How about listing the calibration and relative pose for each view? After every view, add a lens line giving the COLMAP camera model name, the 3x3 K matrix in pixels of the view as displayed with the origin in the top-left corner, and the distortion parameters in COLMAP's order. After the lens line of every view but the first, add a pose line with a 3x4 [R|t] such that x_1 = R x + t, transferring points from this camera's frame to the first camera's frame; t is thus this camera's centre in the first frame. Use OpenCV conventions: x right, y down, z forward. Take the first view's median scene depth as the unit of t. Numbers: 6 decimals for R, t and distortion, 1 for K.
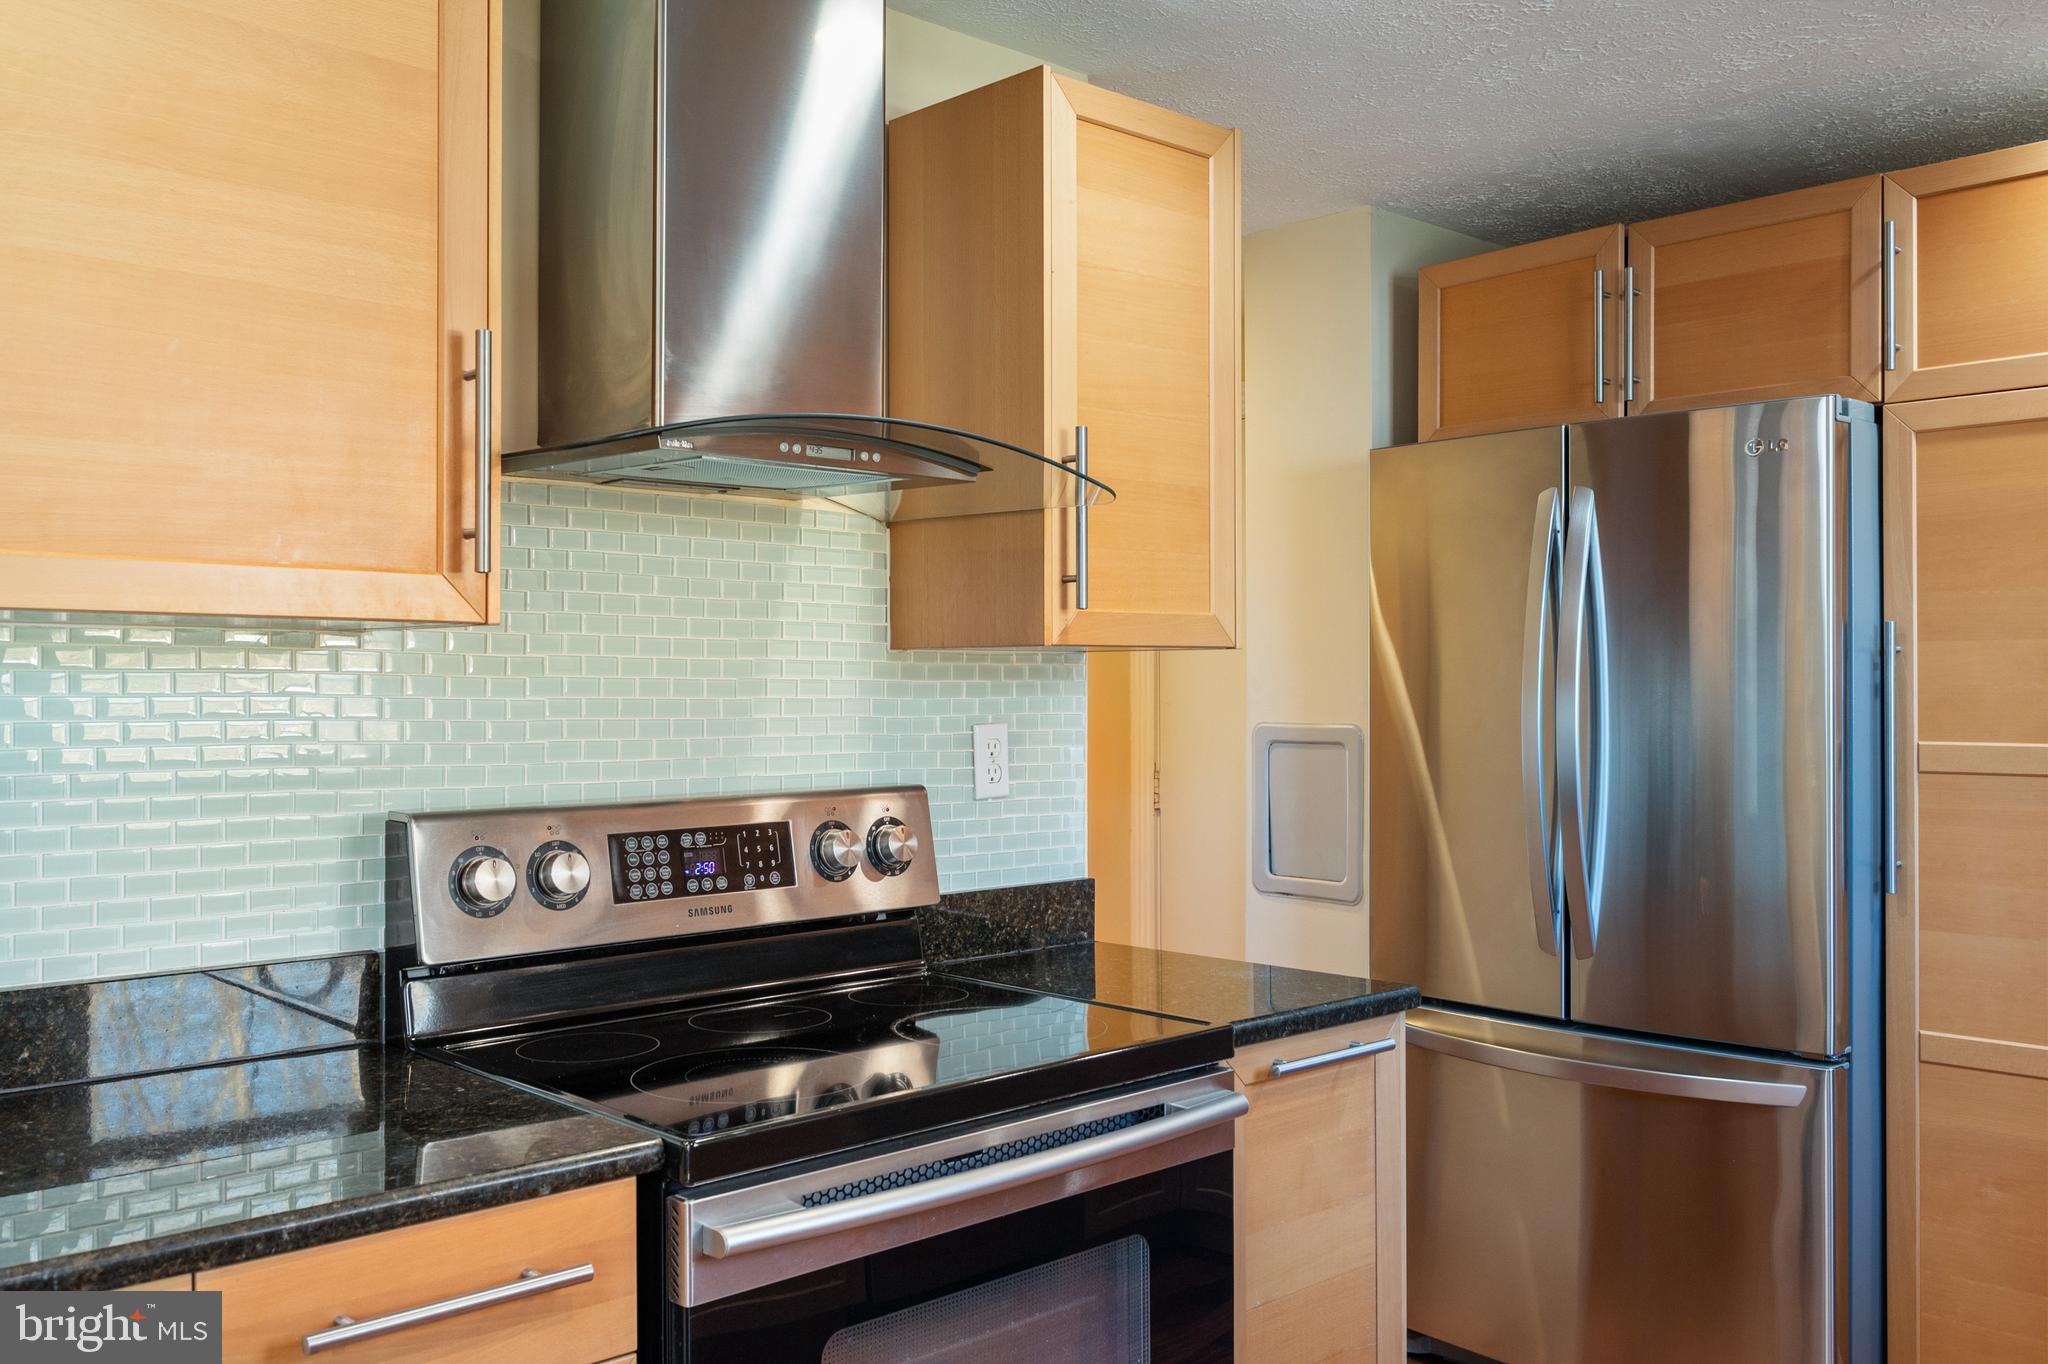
lens RADIAL K [[1777.0, 0, 1024.0], [0, 1777.0, 682.0], [0, 0, 1]] dist [0.010104, 0.005158]
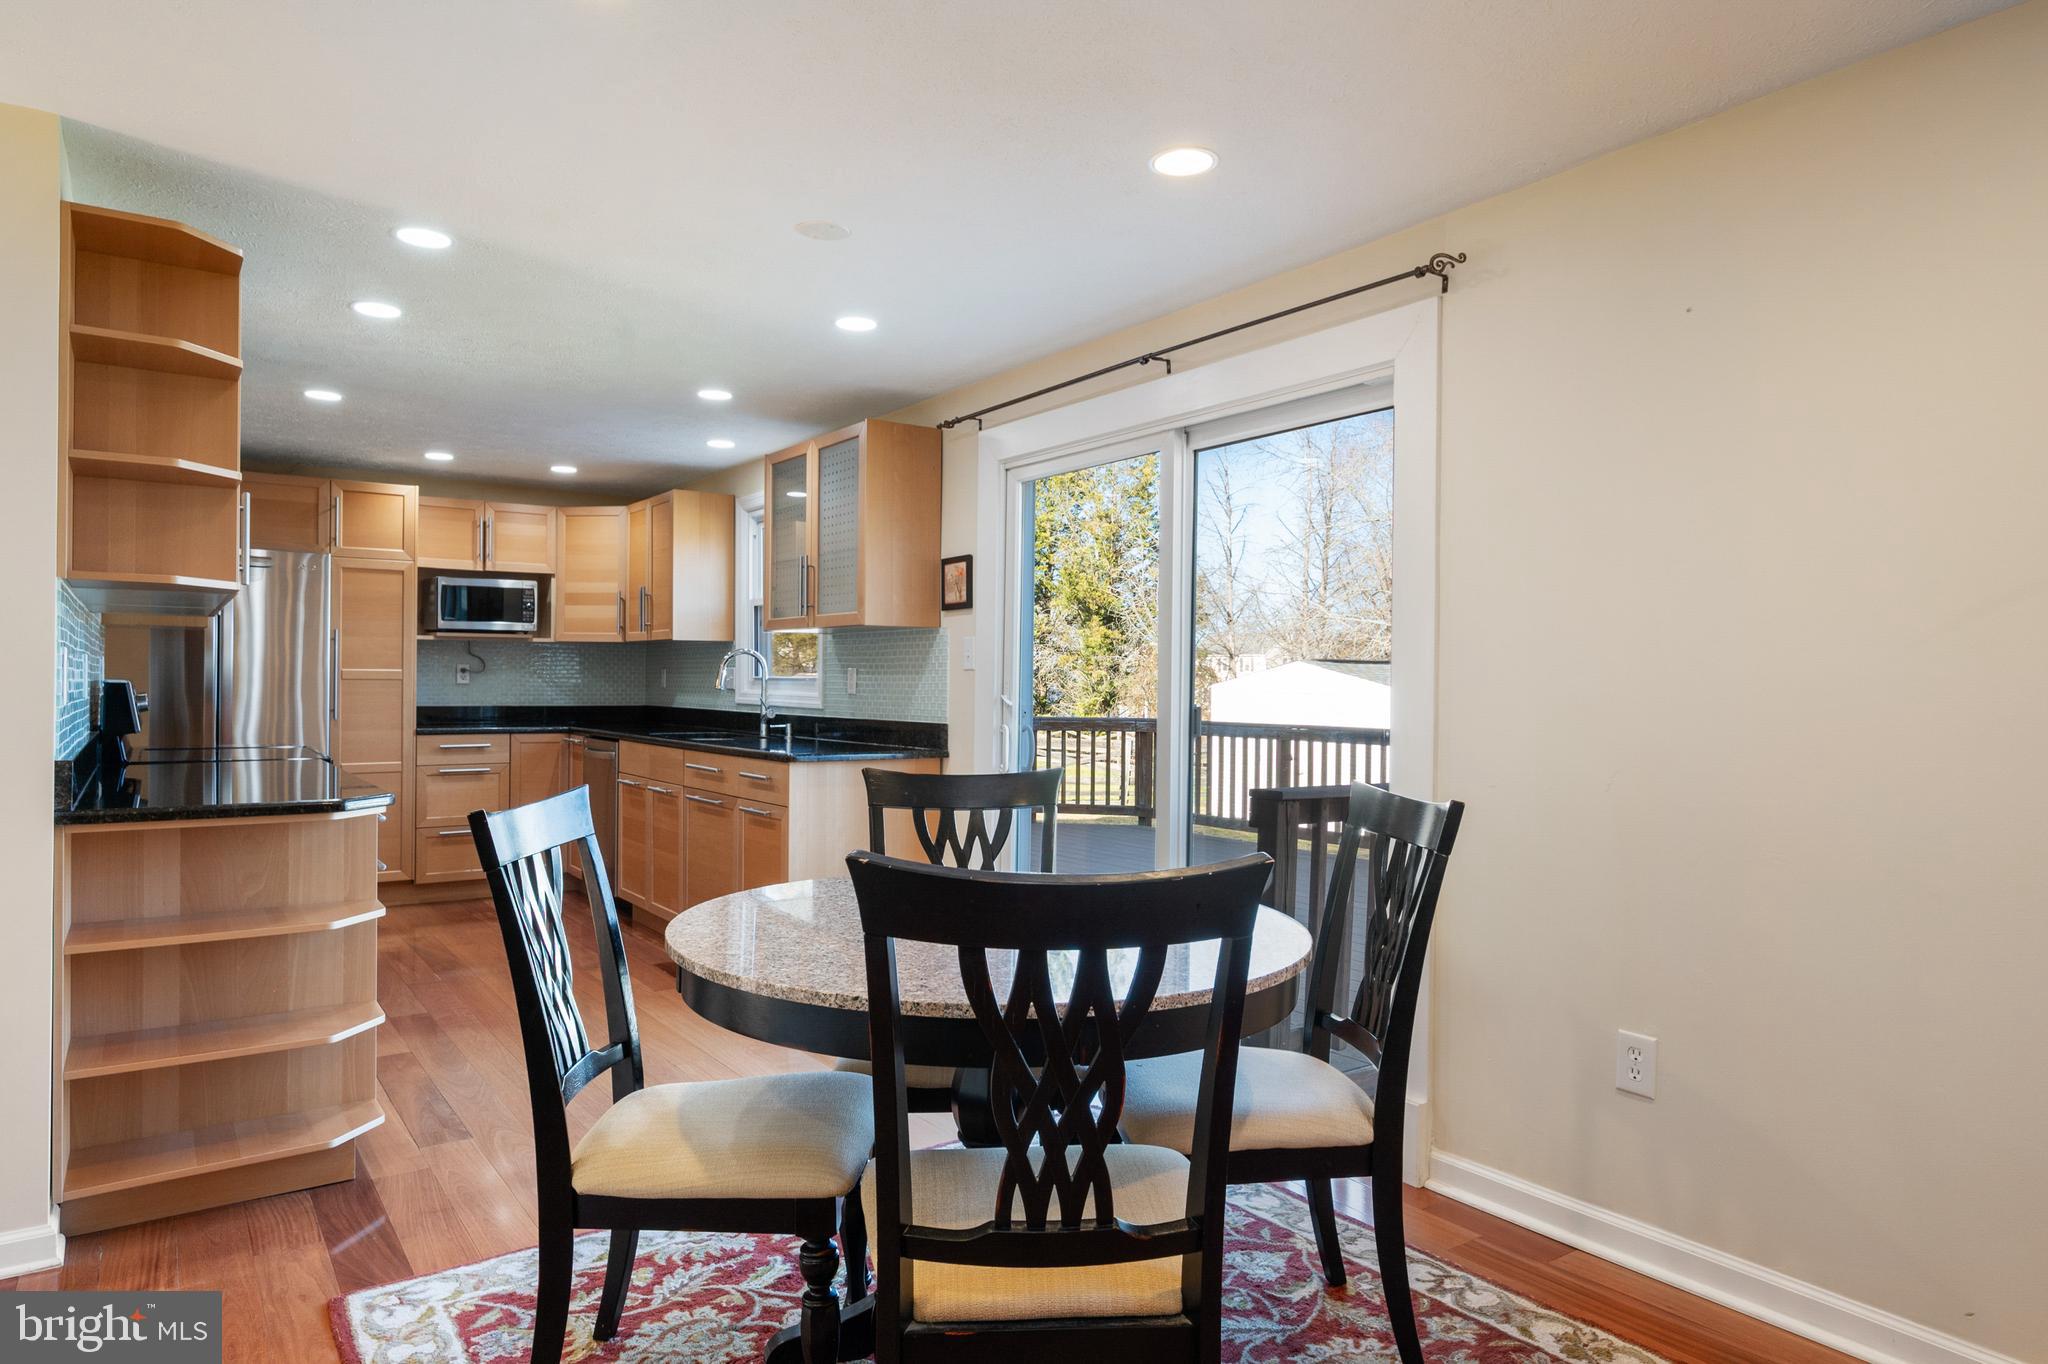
lens RADIAL K [[1243.8, 0, 1024.0], [0, 1243.8, 682.0], [0, 0, 1]] dist [-0.004404, -0.001528]
pose [[0.151588, 0.005791, 0.988427, -1.584912], [-0.015686, 0.999871, -0.003453, 0.049158], [-0.988319, -0.014981, 0.151659, -0.528312]]
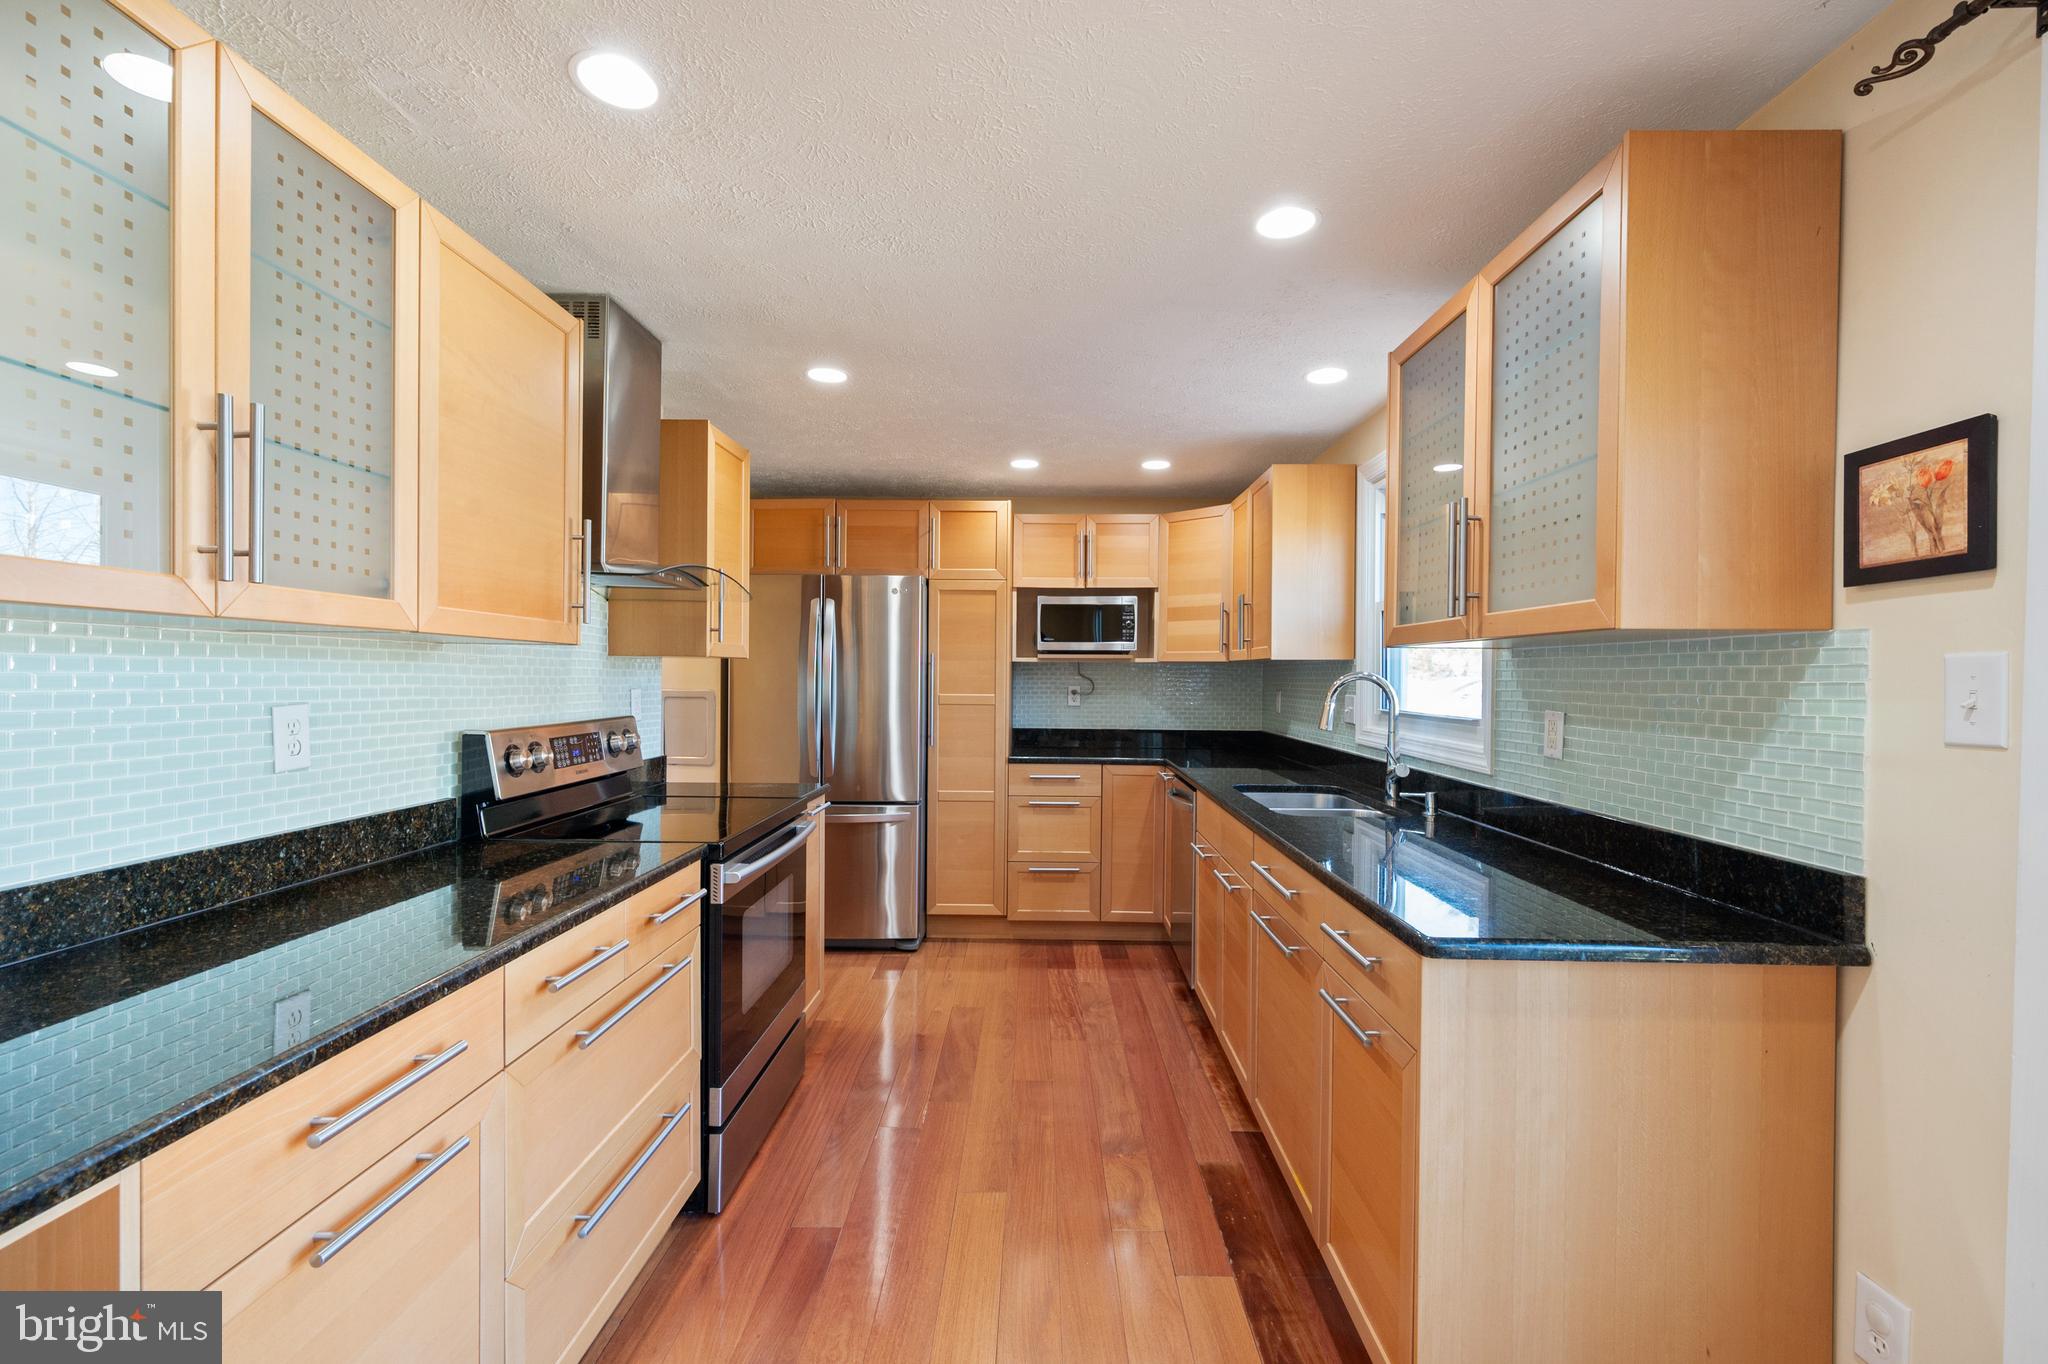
lens RADIAL K [[876.1, 0, 1024.0], [0, 876.1, 682.0], [0, 0, 1]] dist [-0.001383, -0.000229]
pose [[0.707201, 0.004949, 0.706995, -0.486036], [-0.015426, 0.999845, 0.008431, -0.002171], [-0.706844, -0.016868, 0.707168, -0.152824]]
